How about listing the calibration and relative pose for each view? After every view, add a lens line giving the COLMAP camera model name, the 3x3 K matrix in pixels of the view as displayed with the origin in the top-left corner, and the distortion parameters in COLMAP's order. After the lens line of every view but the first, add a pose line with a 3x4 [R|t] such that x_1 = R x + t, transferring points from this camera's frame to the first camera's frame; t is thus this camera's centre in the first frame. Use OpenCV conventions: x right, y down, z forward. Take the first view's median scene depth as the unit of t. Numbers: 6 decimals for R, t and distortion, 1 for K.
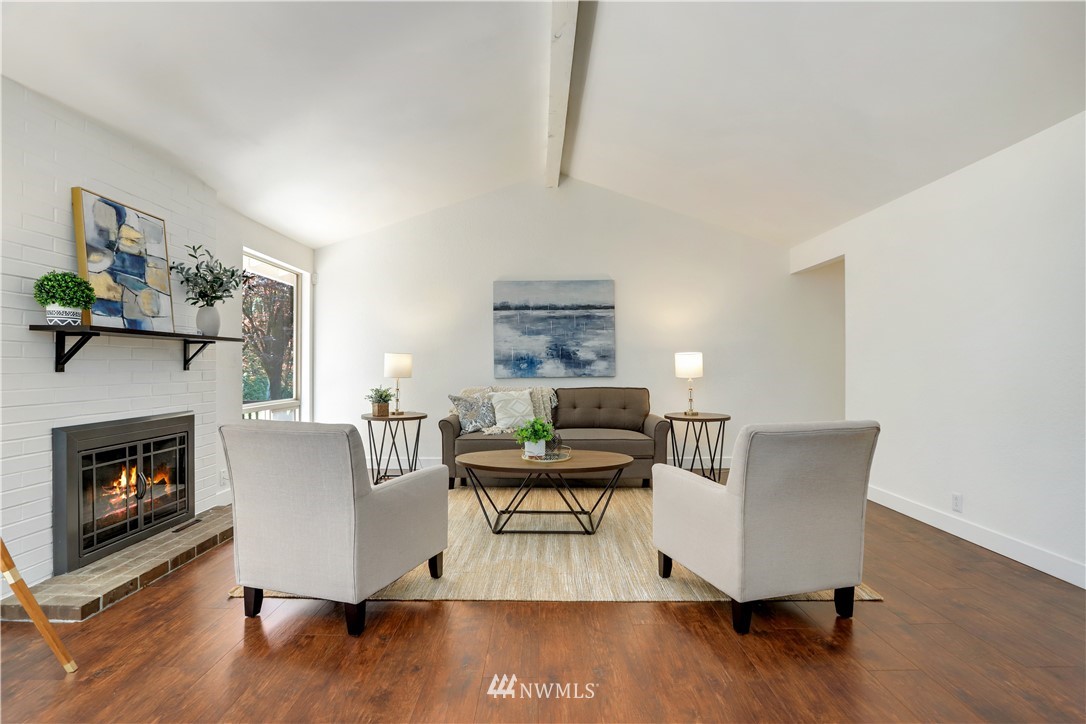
lens RADIAL K [[503.4, 0, 549.6], [0, 503.4, 361.5], [0, 0, 1]] dist [-0.028728, 0.005974]
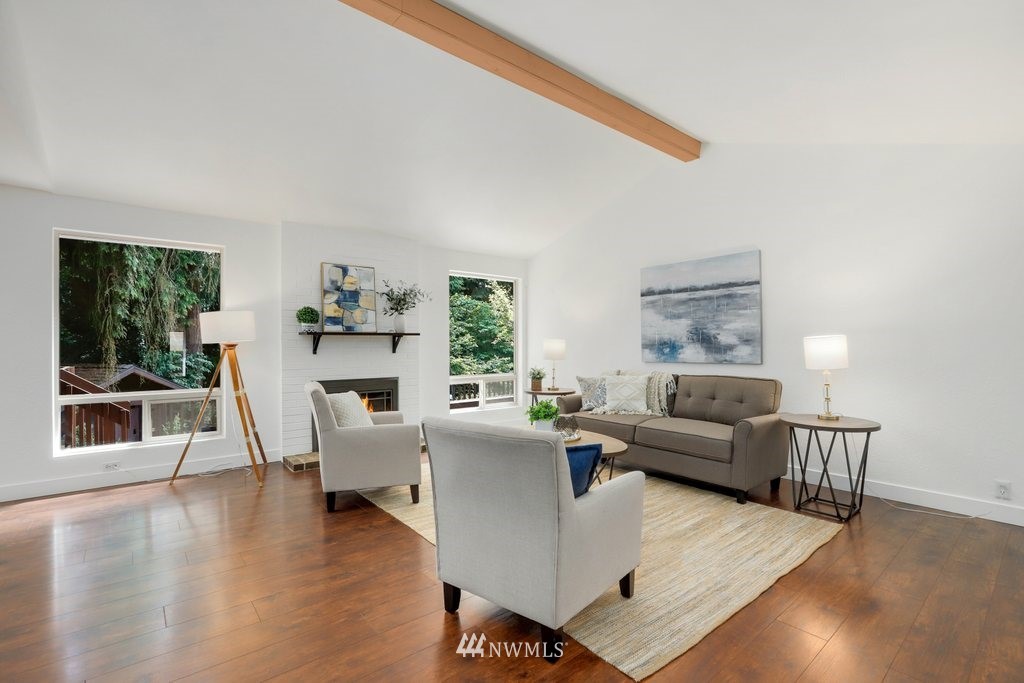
lens RADIAL K [[474.7, 0, 506.6], [0, 474.7, 343.1], [0, 0, 1]] dist [-0.028728, 0.005974]
pose [[0.633559, -0.000917, -0.773693, 0.497149], [0.008226, 0.999951, 0.005551, -0.014528], [0.773650, -0.009881, 0.633536, 0.178944]]
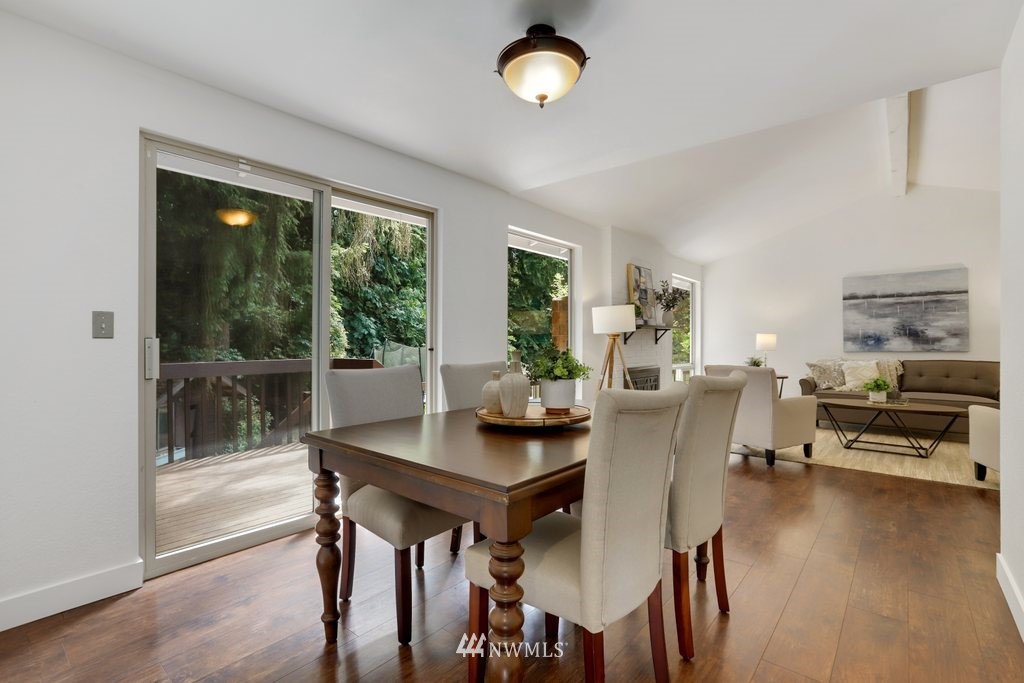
lens RADIAL K [[474.7, 0, 512.1], [0, 474.7, 343.6], [0, 0, 1]] dist [-0.028728, 0.005974]
pose [[0.754114, 0.002575, -0.656738, 0.042598], [0.001988, 0.999979, 0.006203, 0.002542], [0.656740, -0.005984, 0.754093, -0.514352]]
